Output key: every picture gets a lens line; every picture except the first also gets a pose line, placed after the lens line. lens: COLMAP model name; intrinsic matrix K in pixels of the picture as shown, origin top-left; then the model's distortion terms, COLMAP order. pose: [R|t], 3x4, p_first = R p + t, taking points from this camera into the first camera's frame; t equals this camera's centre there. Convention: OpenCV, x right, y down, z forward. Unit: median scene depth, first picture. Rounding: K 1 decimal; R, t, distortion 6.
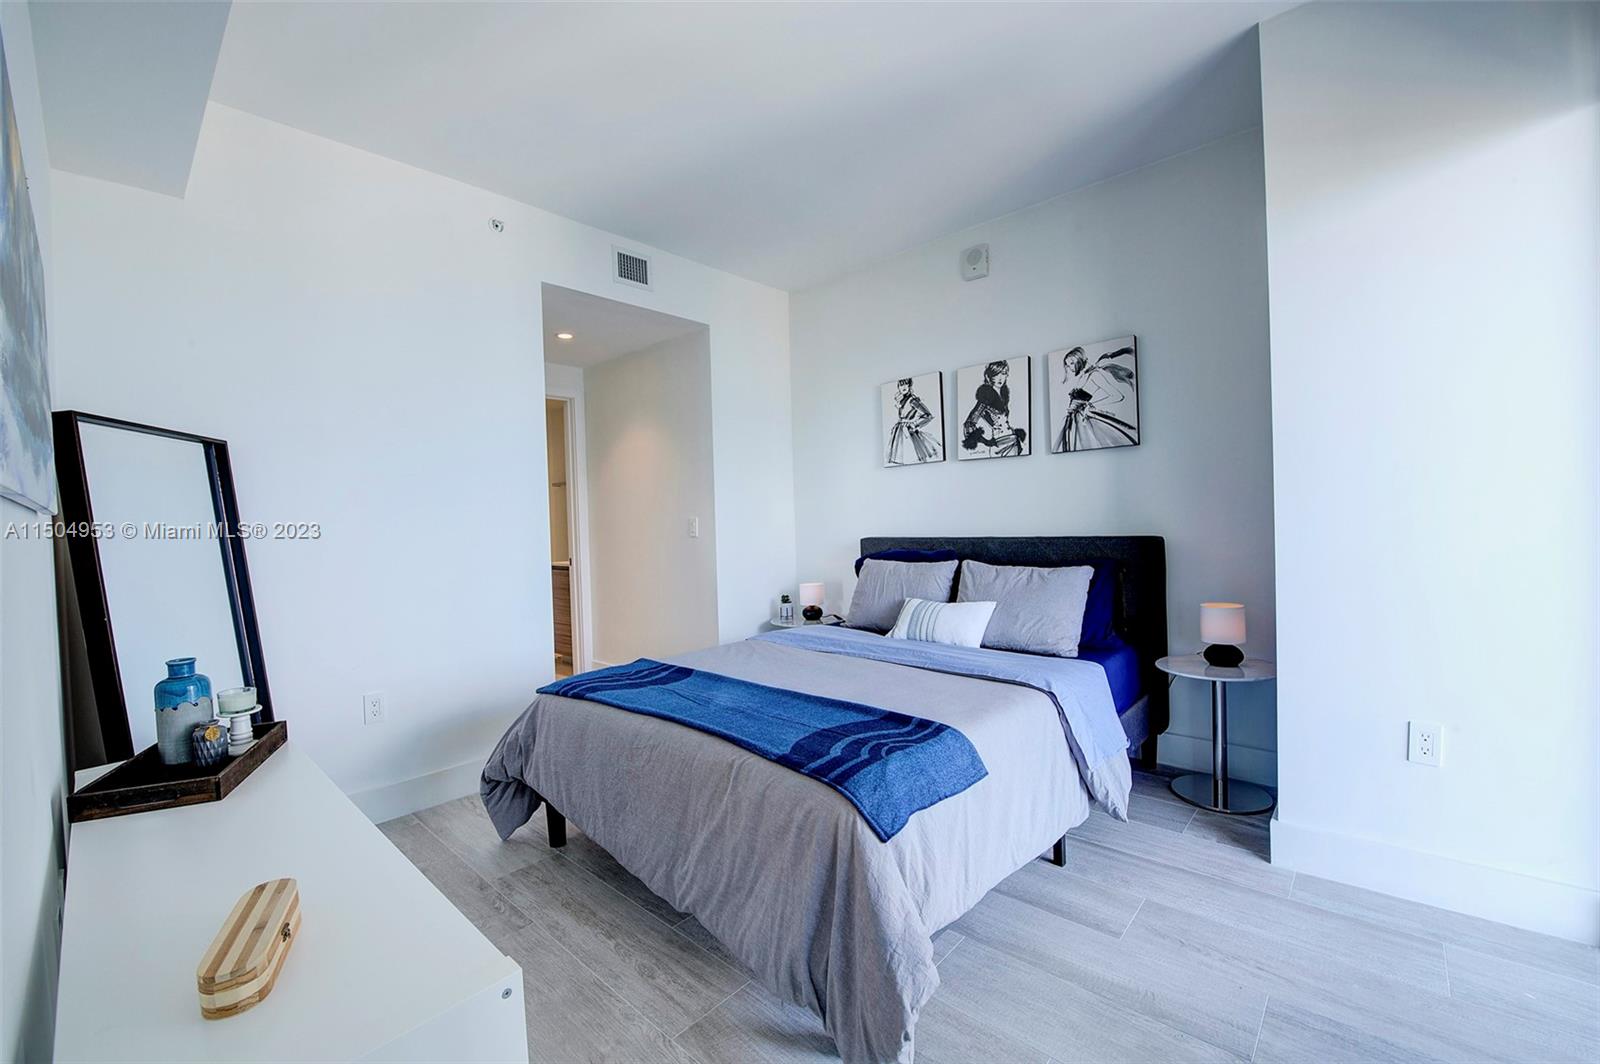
lens RADIAL K [[654.9, 0, 796.6], [0, 654.9, 525.5], [0, 0, 1]] dist [-0.001103, -0.000027]
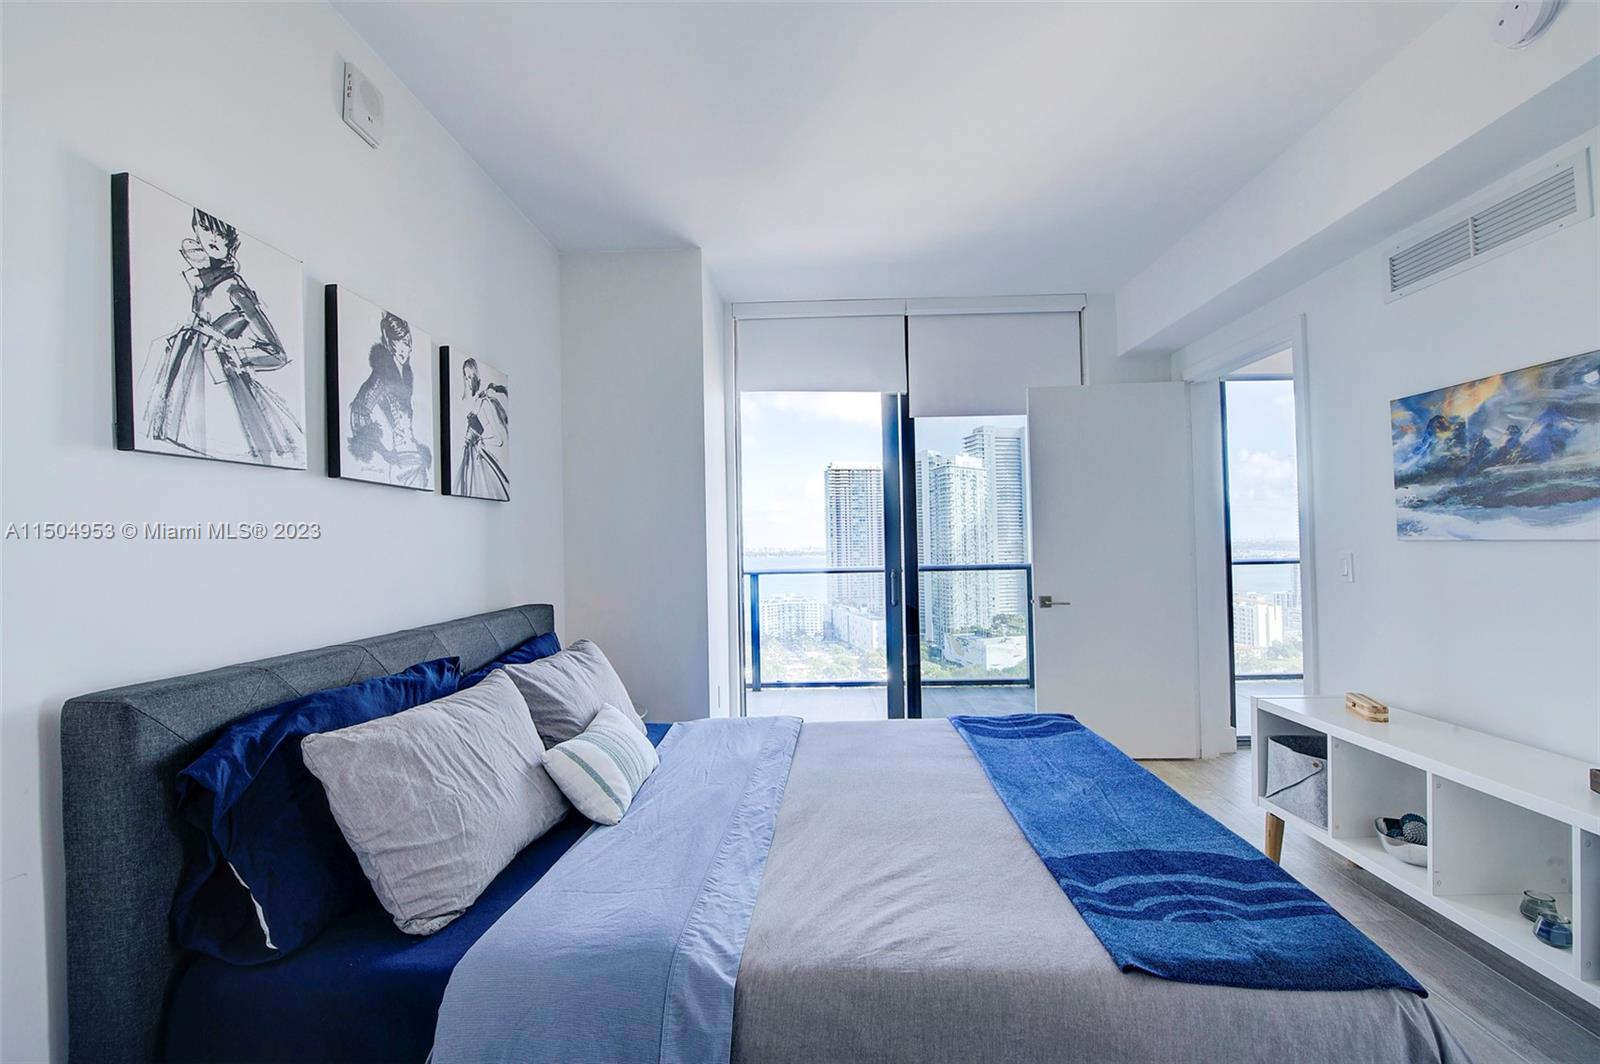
lens RADIAL K [[640.2, 0, 800.0], [0, 640.2, 532.0], [0, 0, 1]] dist [-0.002602, -0.005884]
pose [[-0.652278, 0.058932, 0.755685, -0.316467], [0.049932, 0.998148, -0.034741, -0.029125], [-0.756333, 0.015072, -0.654013, 1.081966]]
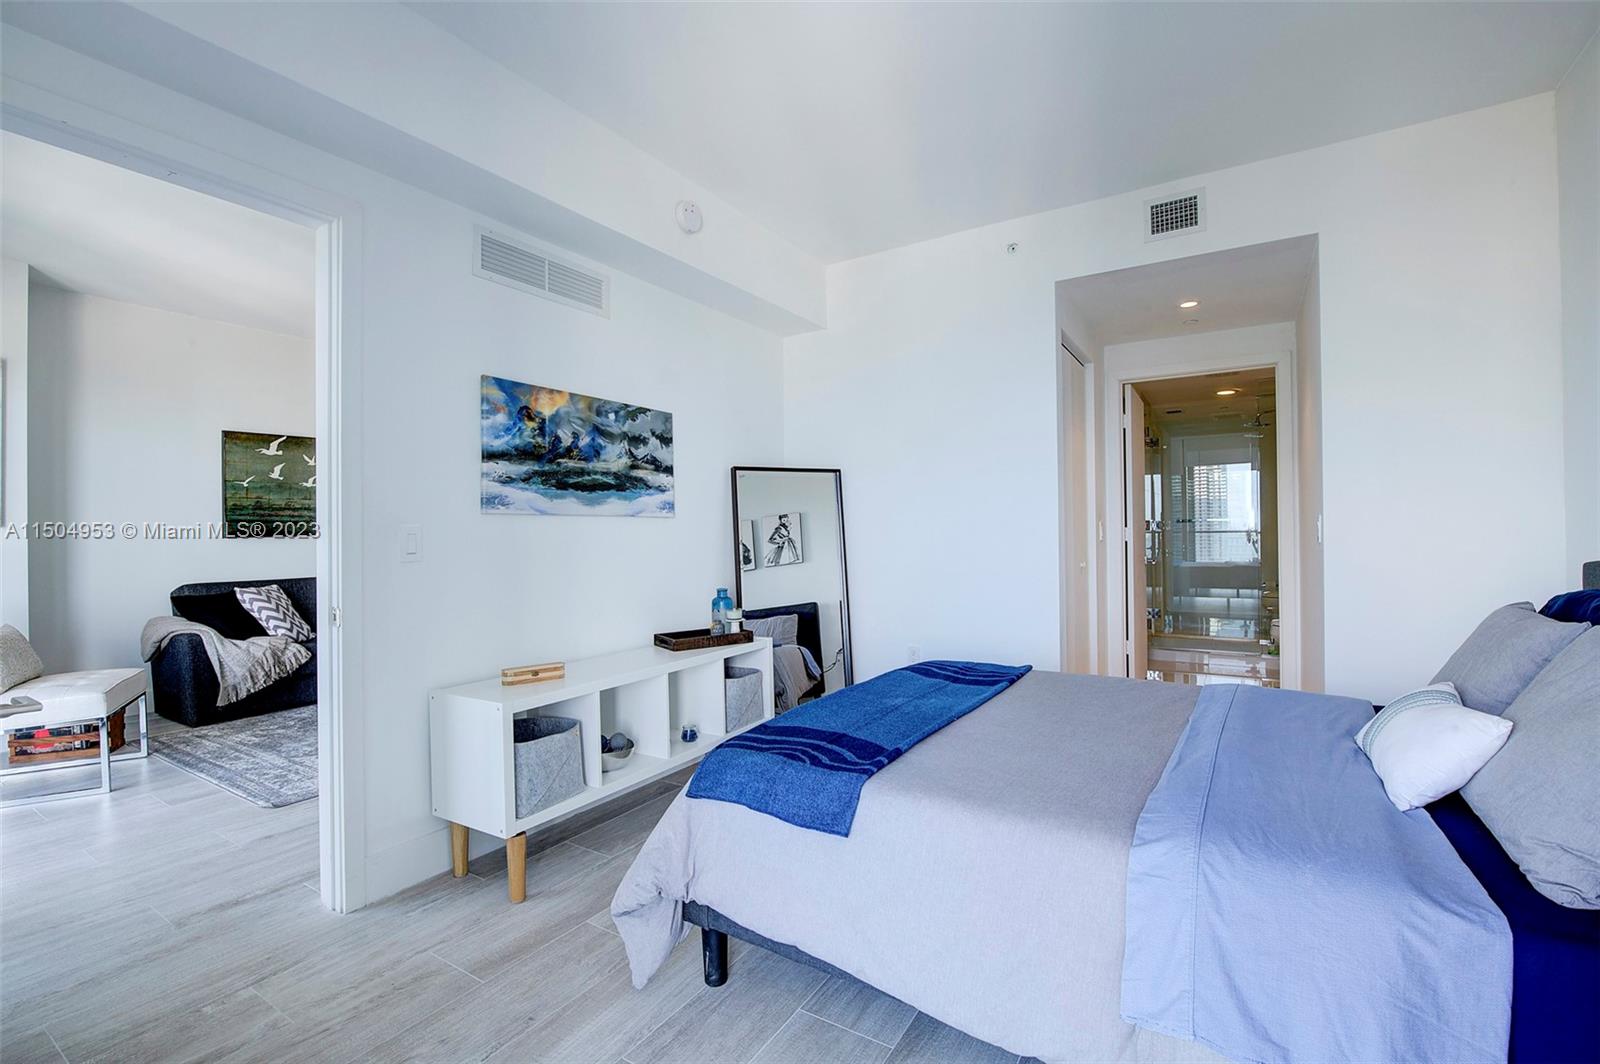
lens RADIAL K [[700.6, 0, 800.0], [0, 700.6, 532.0], [0, 0, 1]] dist [-0.000618, -0.000058]
pose [[0.193310, 0.033529, -0.980565, 0.556354], [-0.005065, 0.999437, 0.033175, -0.018833], [0.981125, -0.001447, 0.193371, 0.372709]]
